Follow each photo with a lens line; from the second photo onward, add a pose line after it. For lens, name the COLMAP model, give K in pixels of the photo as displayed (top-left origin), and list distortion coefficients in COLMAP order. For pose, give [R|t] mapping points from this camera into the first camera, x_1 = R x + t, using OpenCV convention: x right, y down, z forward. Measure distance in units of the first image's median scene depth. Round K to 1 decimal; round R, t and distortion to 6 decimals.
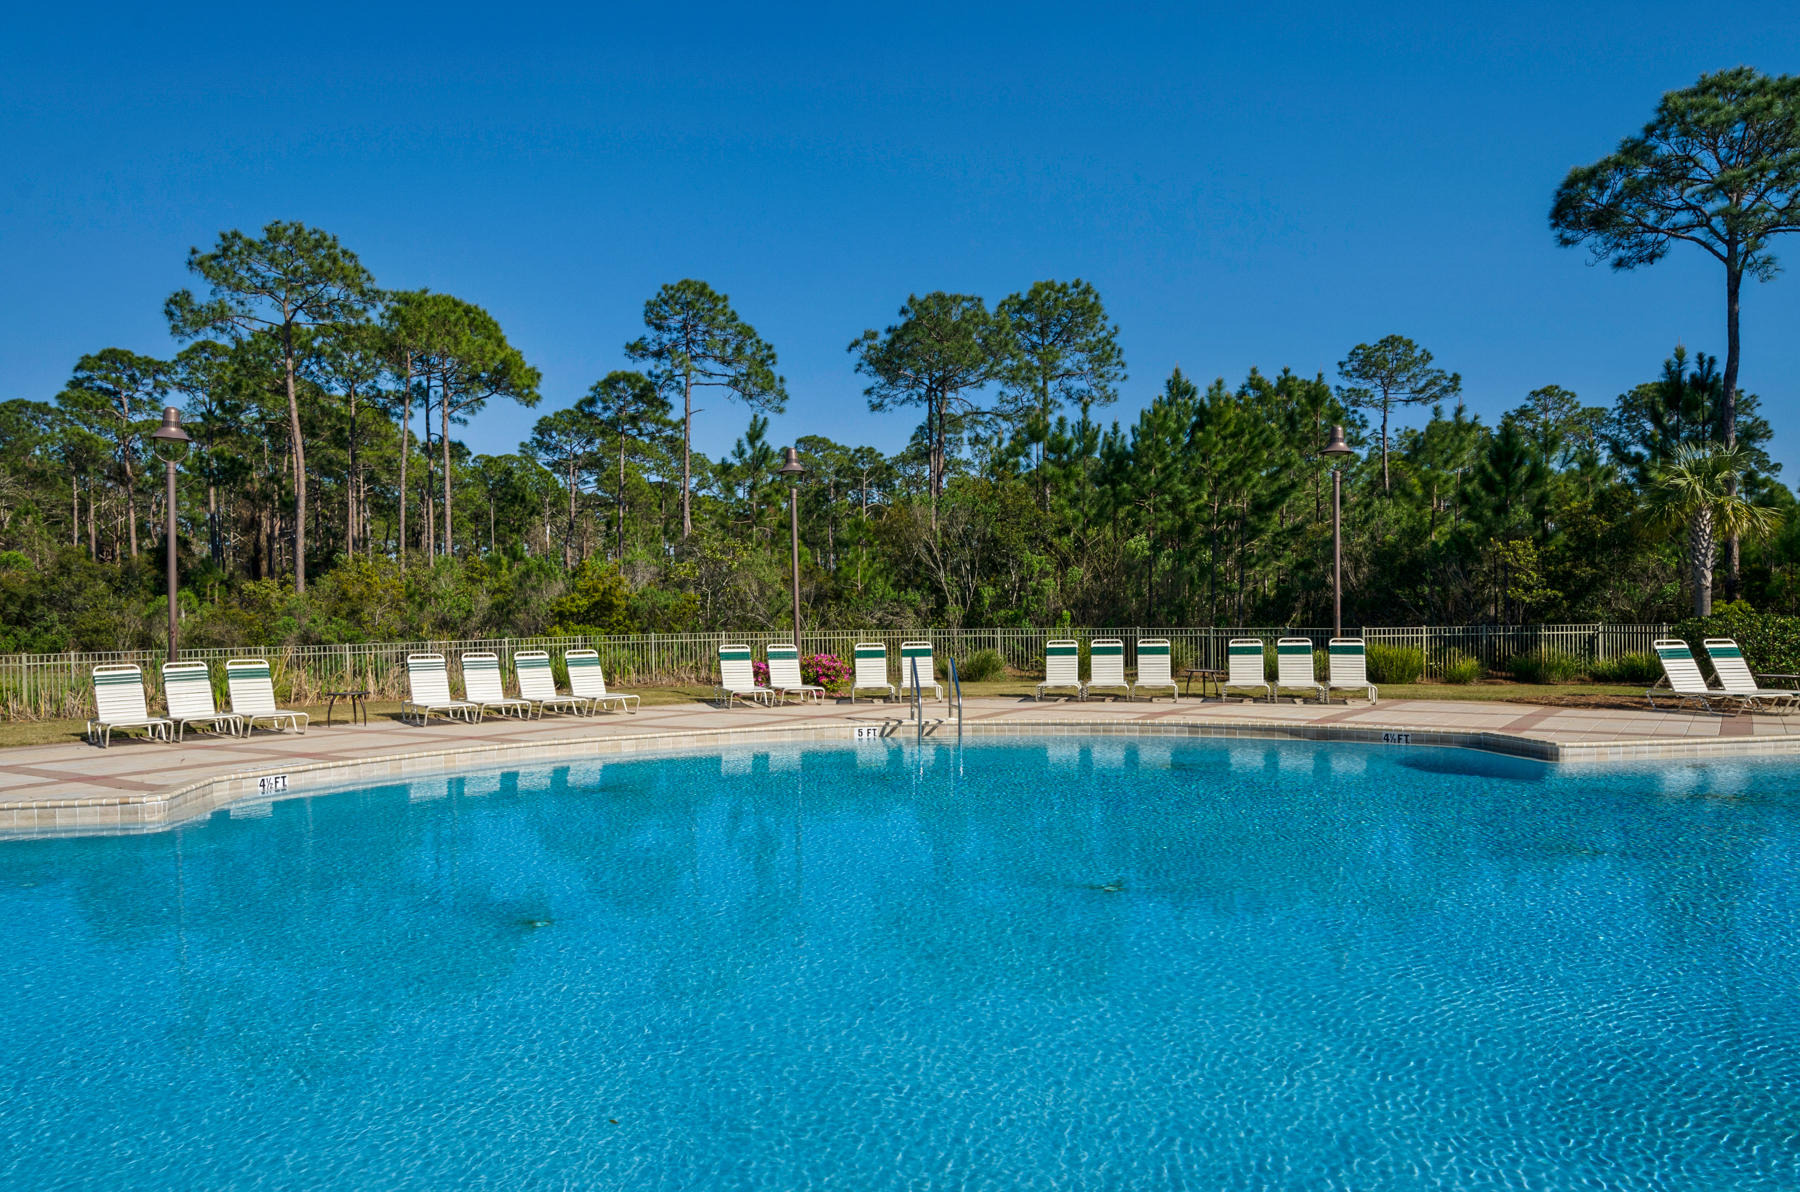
lens RADIAL K [[1254.0, 0, 885.5], [0, 1254.0, 660.7], [0, 0, 1]] dist [0.010794, 0.003627]
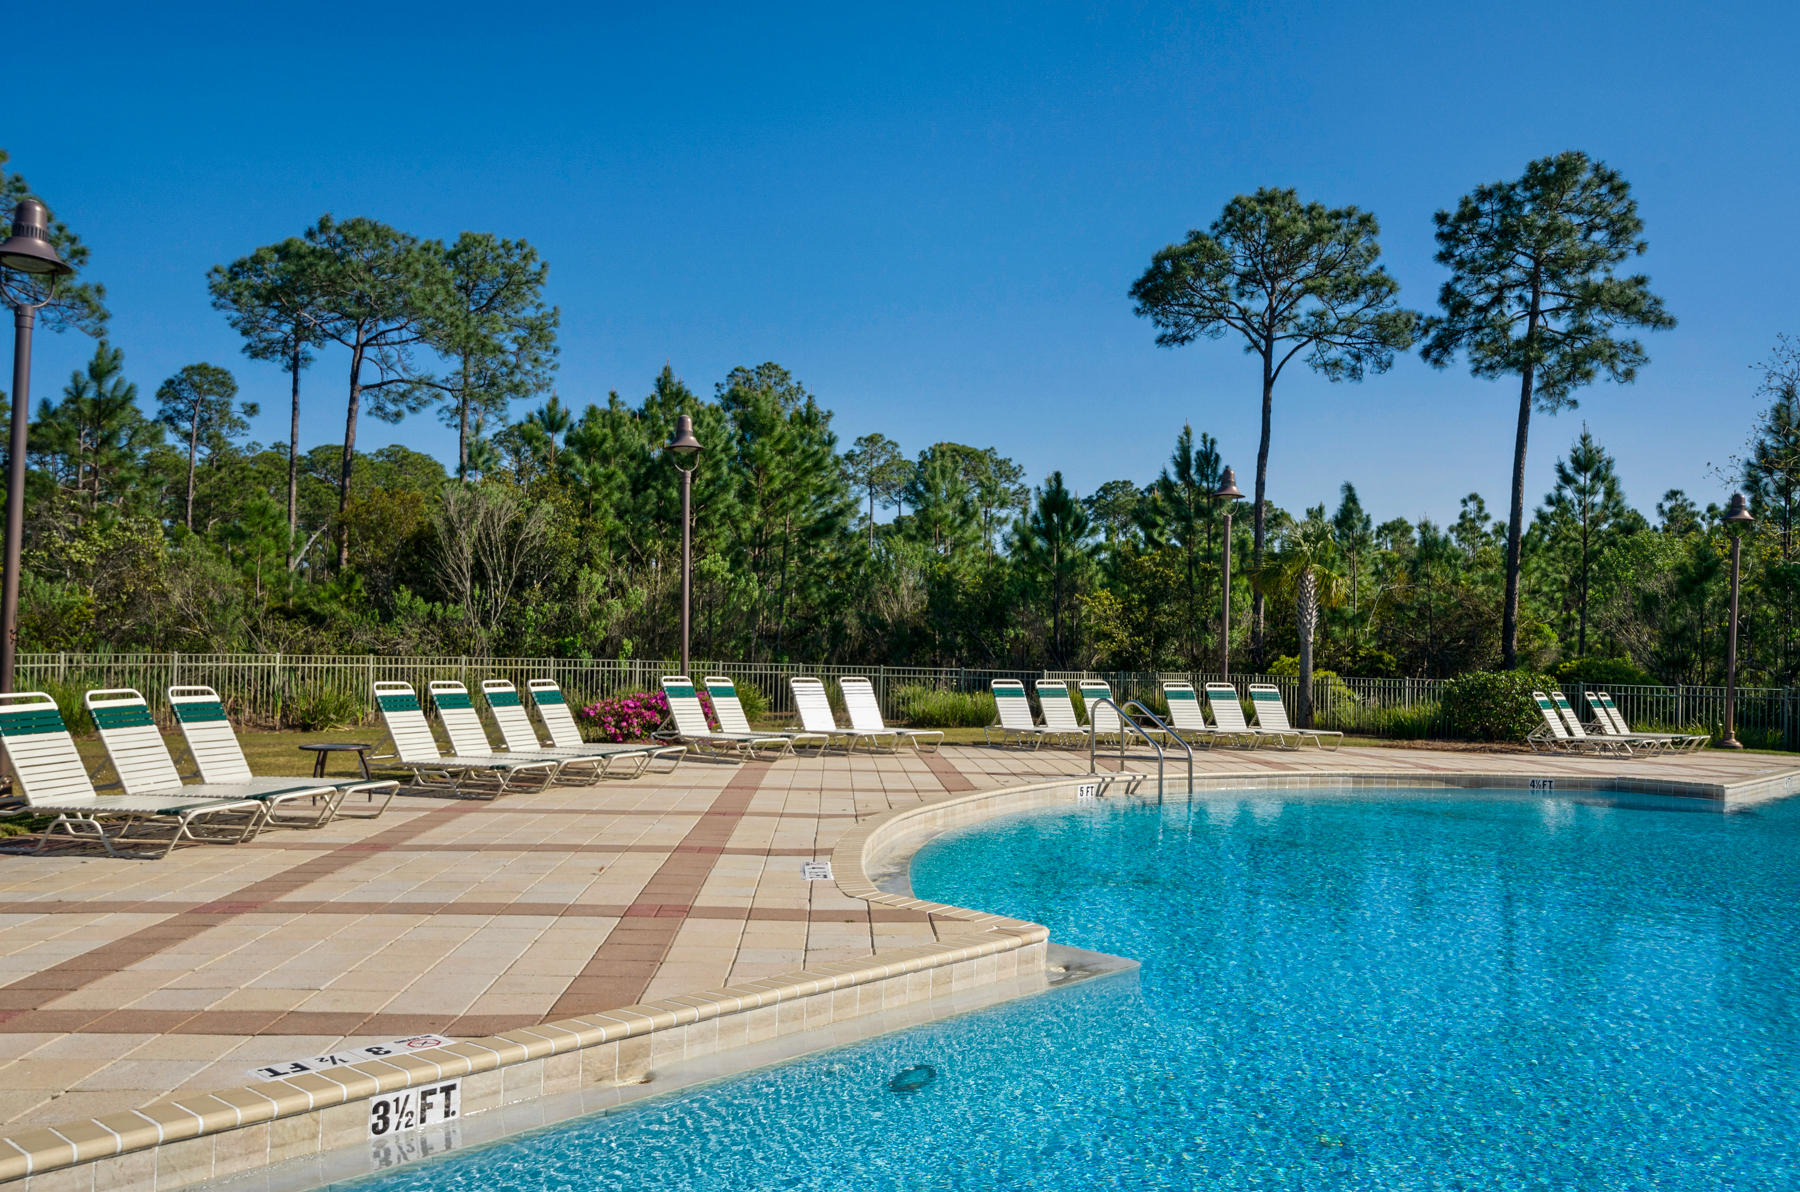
lens RADIAL K [[1395.2, 0, 895.1], [0, 1395.2, 687.4], [0, 0, 1]] dist [-0.005577, -0.002030]
pose [[0.799429, 0.018946, 0.600461, -0.117658], [-0.016474, 0.999818, -0.009614, 0.000005], [-0.600534, -0.002206, 0.799596, 0.061510]]
